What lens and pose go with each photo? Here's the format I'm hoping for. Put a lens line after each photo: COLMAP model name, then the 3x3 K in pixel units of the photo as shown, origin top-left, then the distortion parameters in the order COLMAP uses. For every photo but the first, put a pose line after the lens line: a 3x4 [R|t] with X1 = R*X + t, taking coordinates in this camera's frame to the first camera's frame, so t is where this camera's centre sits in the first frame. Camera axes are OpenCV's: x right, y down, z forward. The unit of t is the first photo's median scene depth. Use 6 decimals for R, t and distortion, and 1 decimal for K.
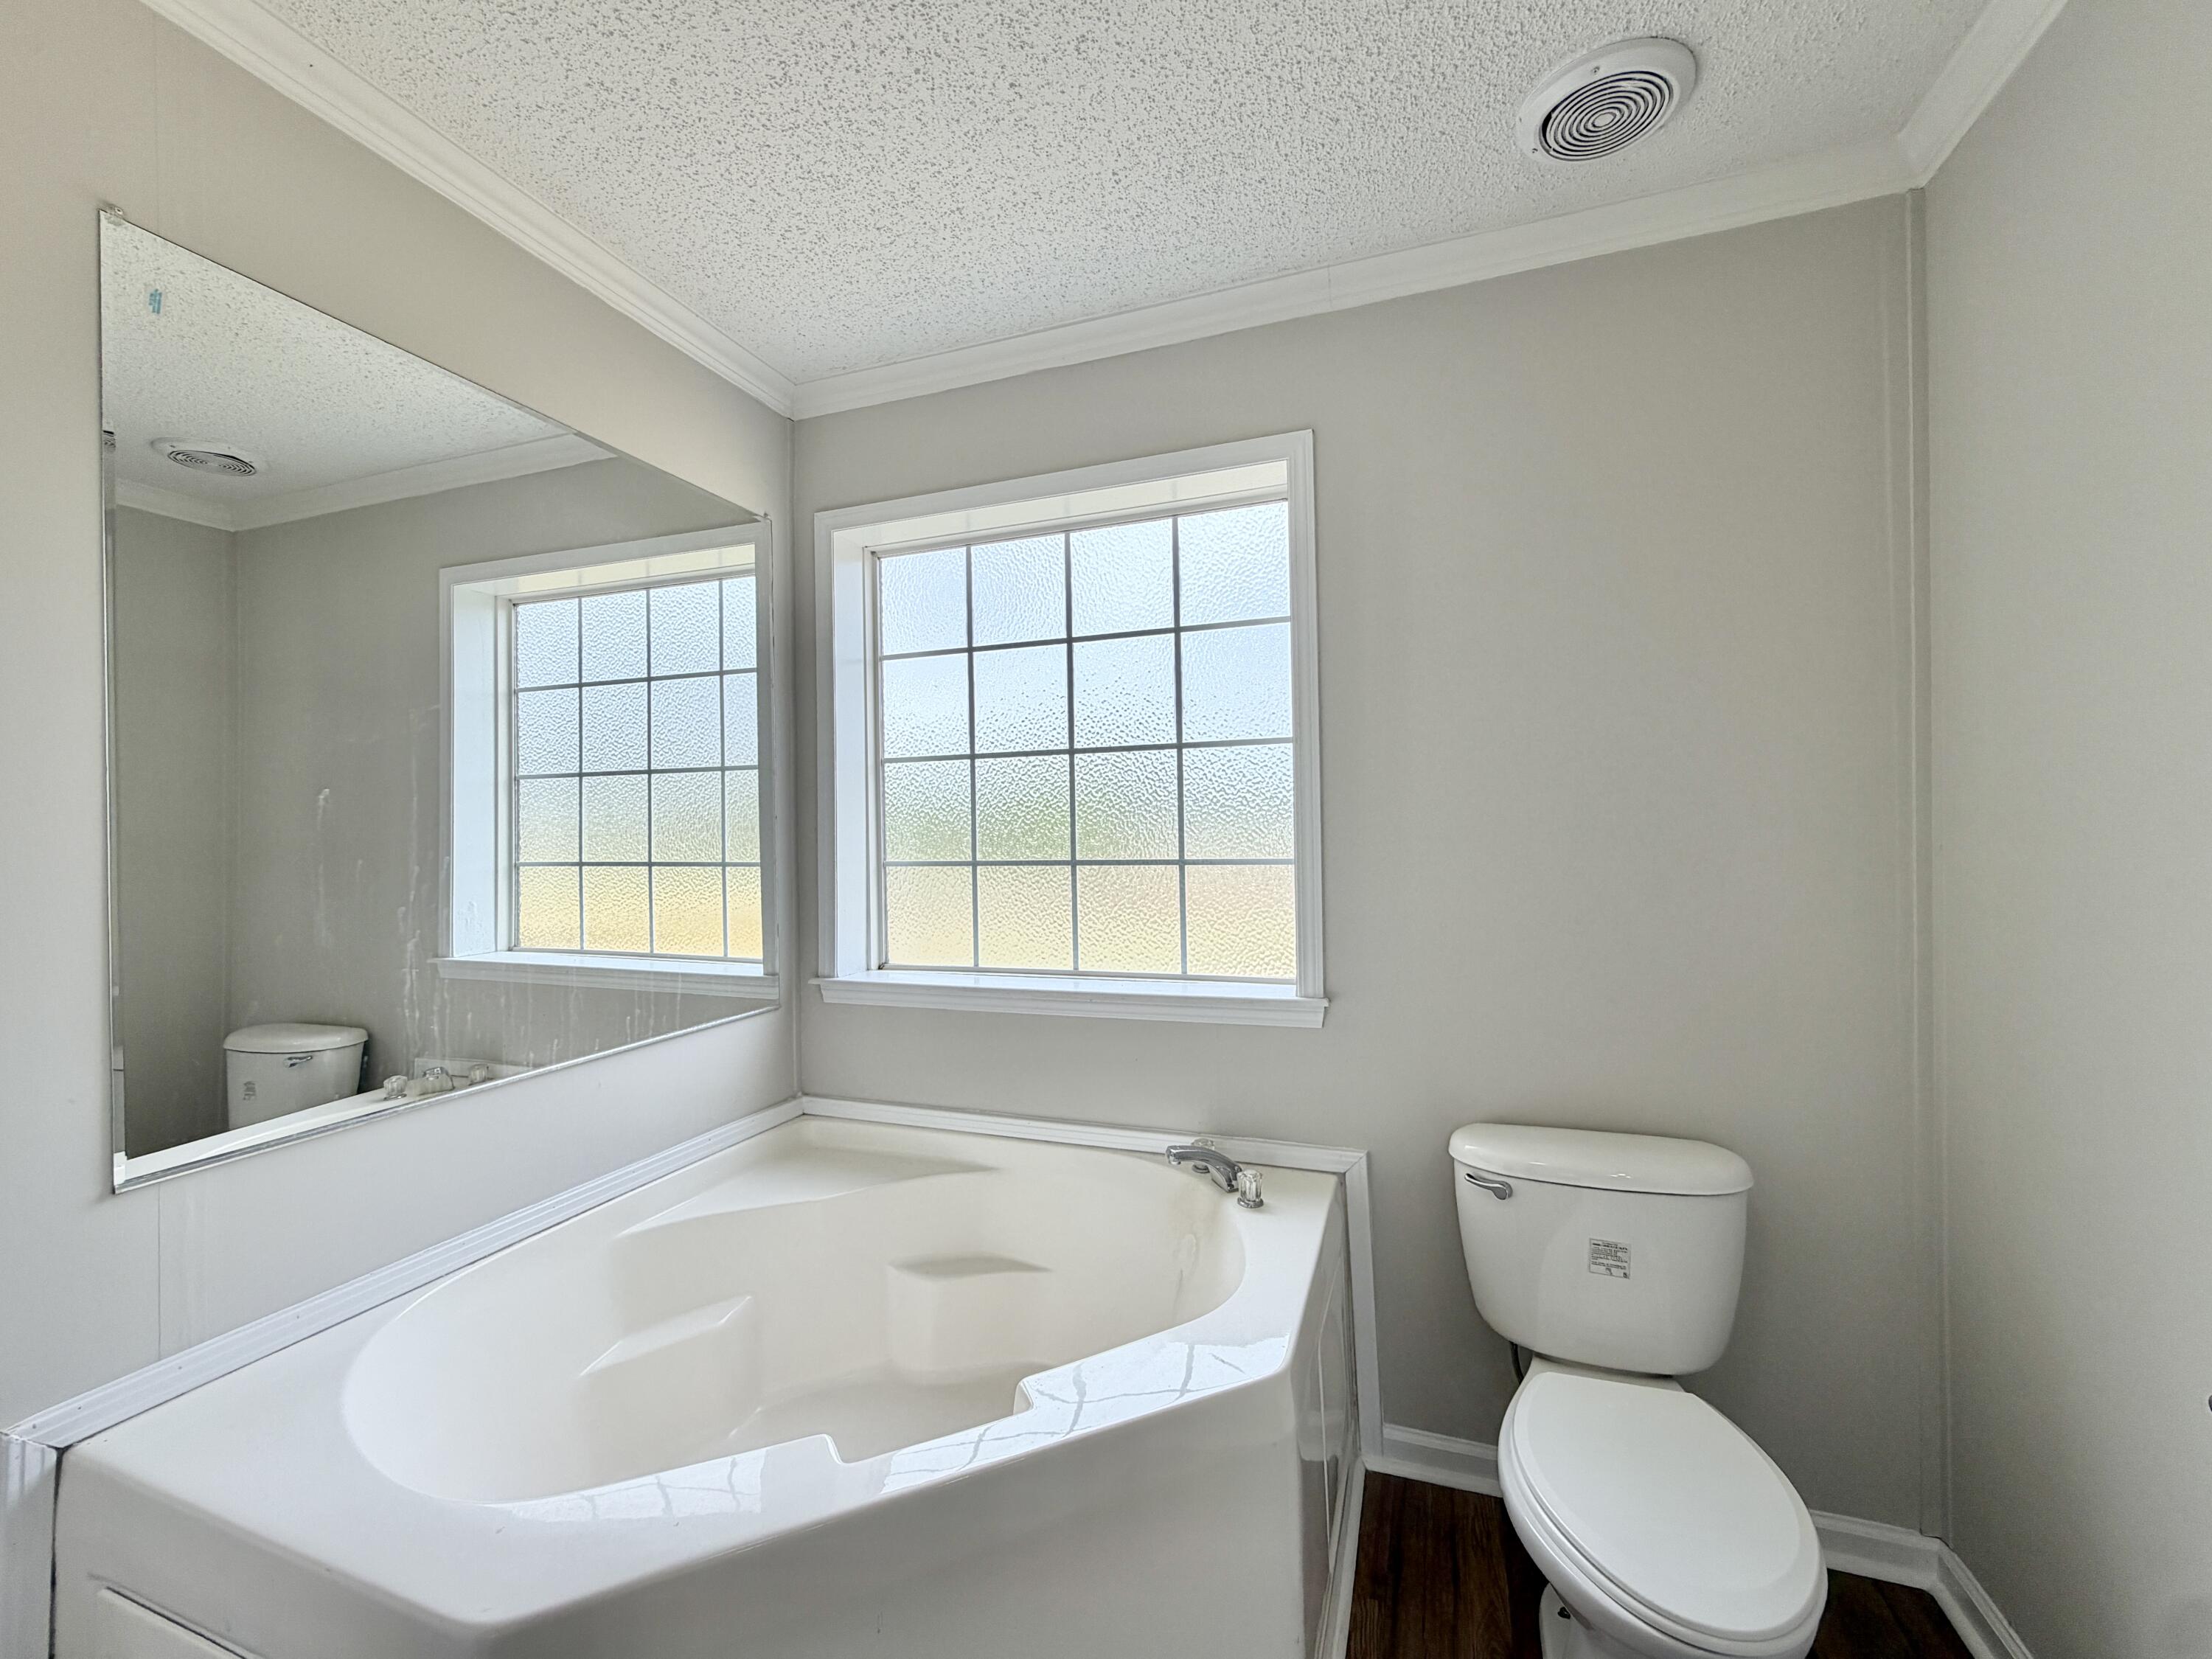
lens RADIAL K [[897.1, 0, 1114.2], [0, 897.1, 827.7], [0, 0, 1]] dist [-0.000918, -0.000002]
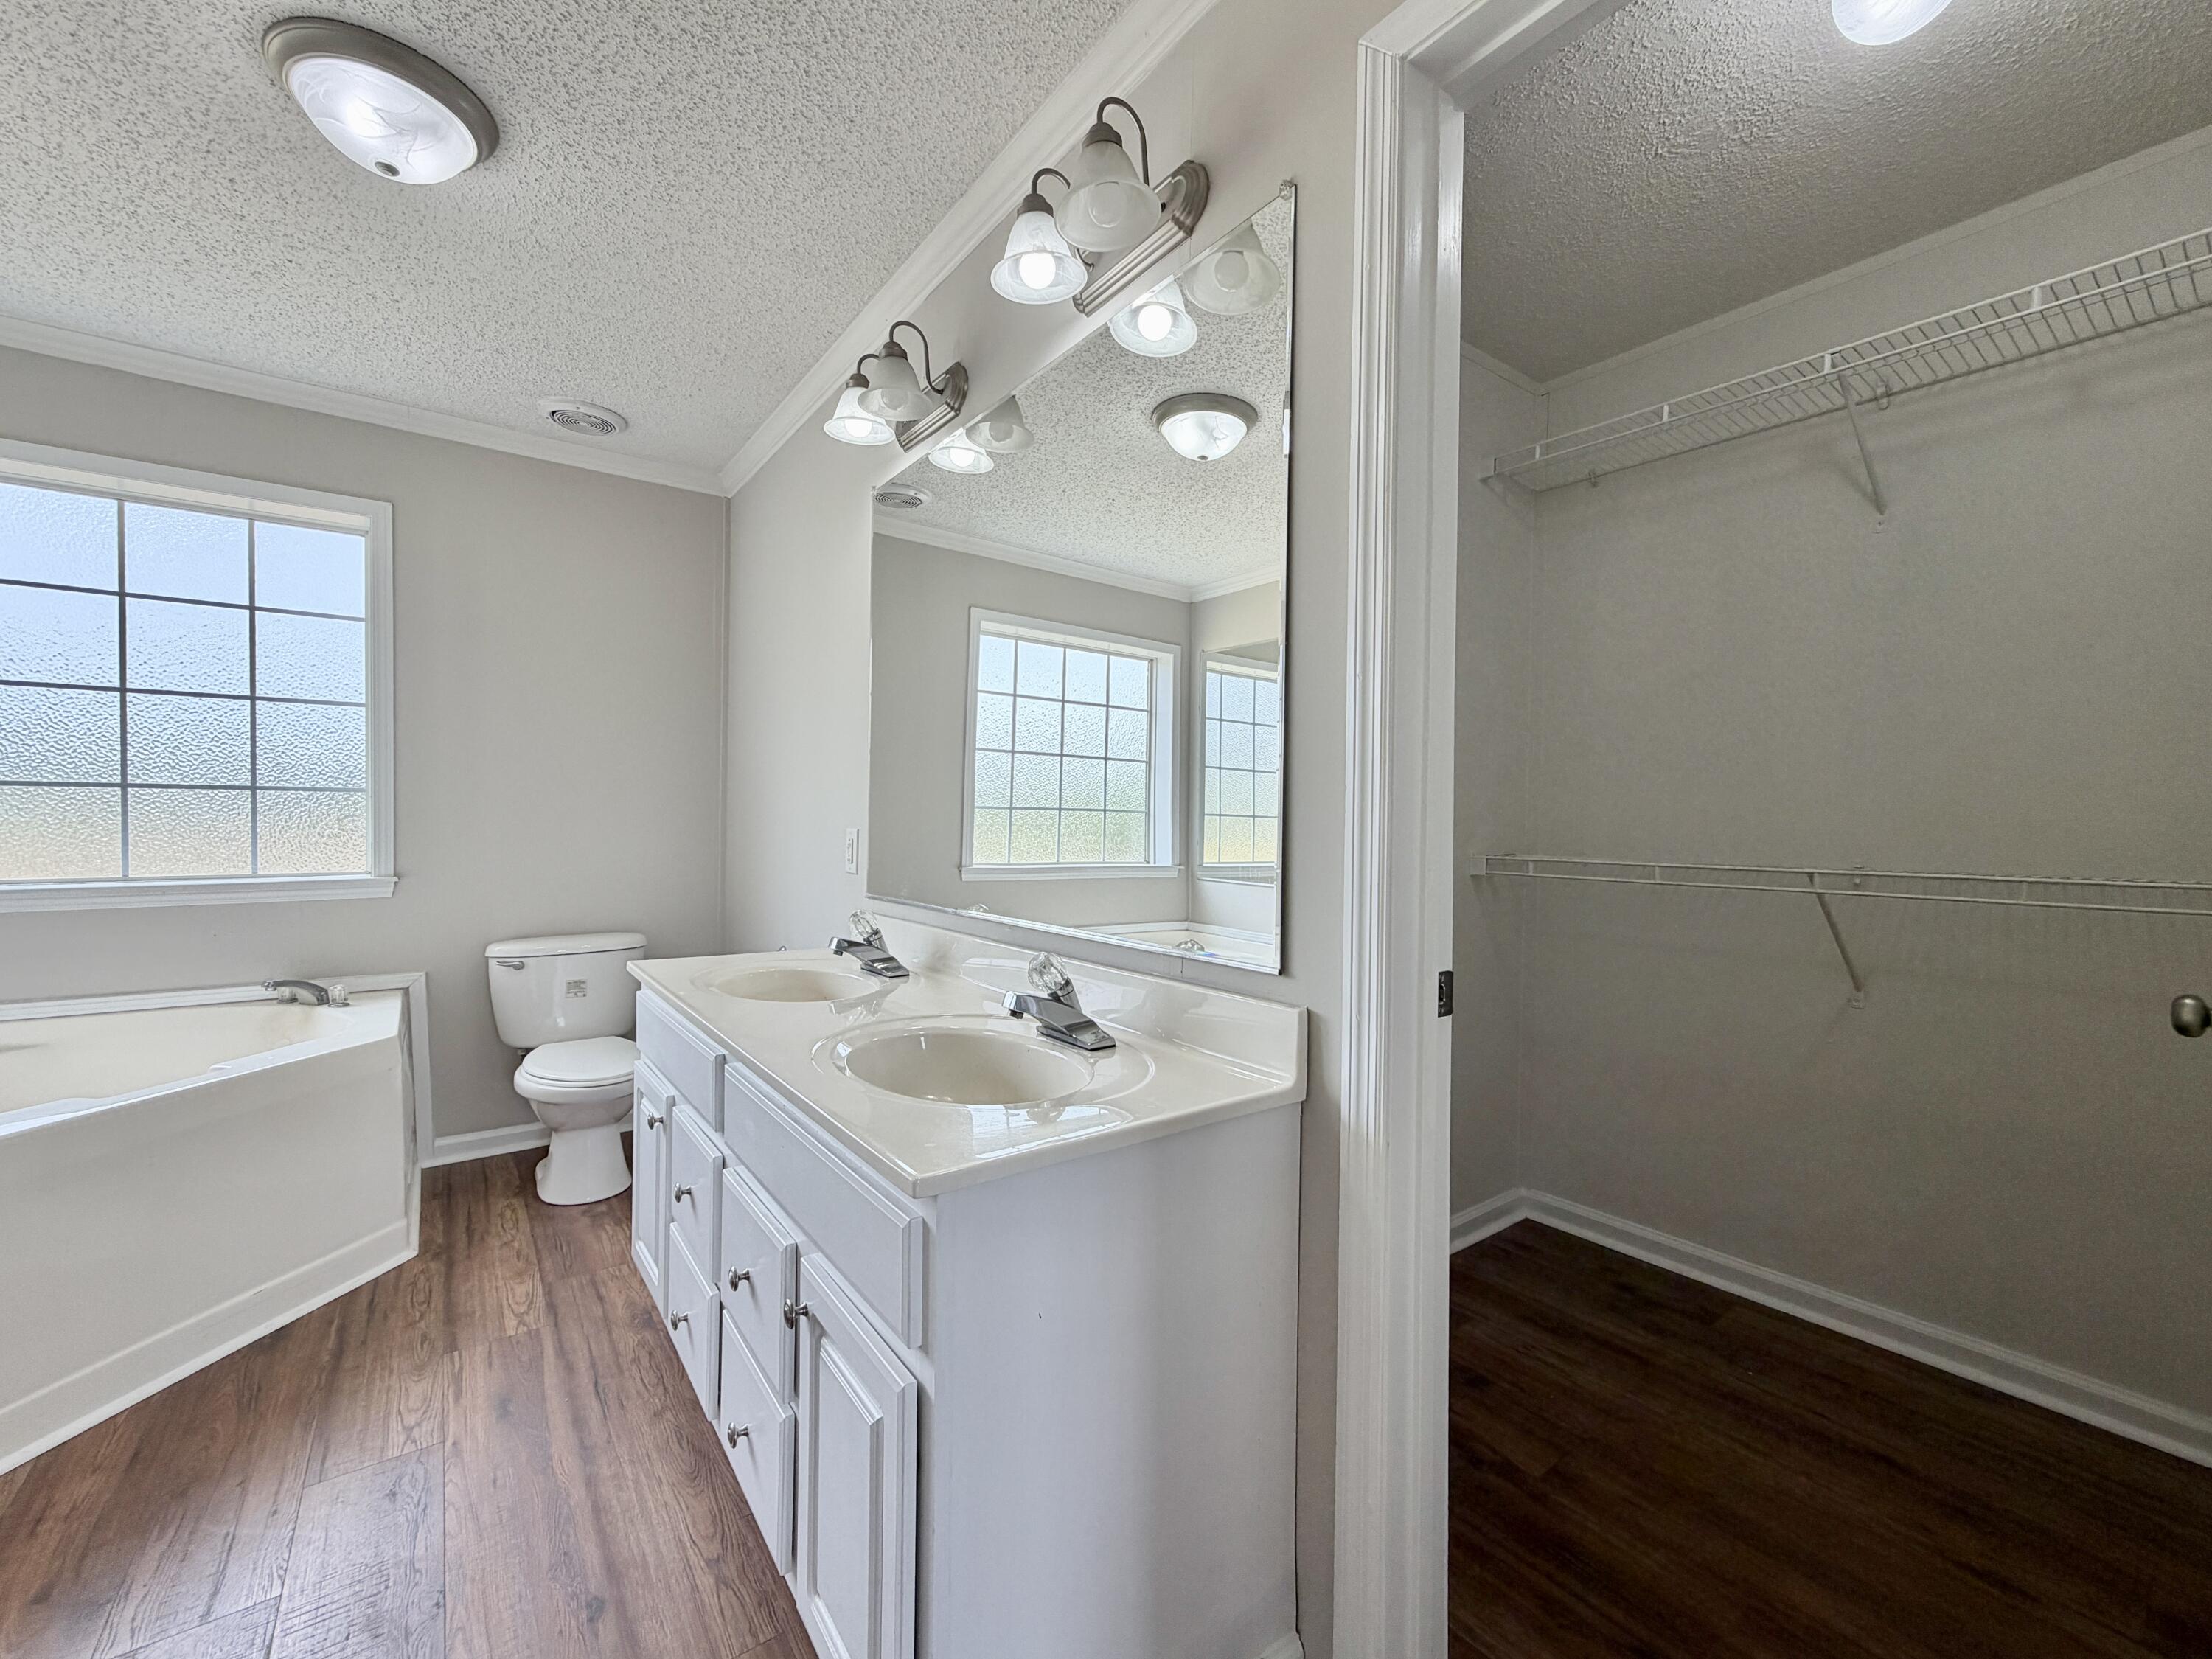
lens RADIAL K [[912.2, 0, 1092.8], [0, 912.2, 830.3], [0, 0, 1]] dist [0.000055, 0.000339]
pose [[0.571912, 0.008286, 0.820273, -0.345088], [-0.027615, 0.999577, 0.009157, 0.059753], [-0.819850, -0.027889, 0.571899, -0.824478]]
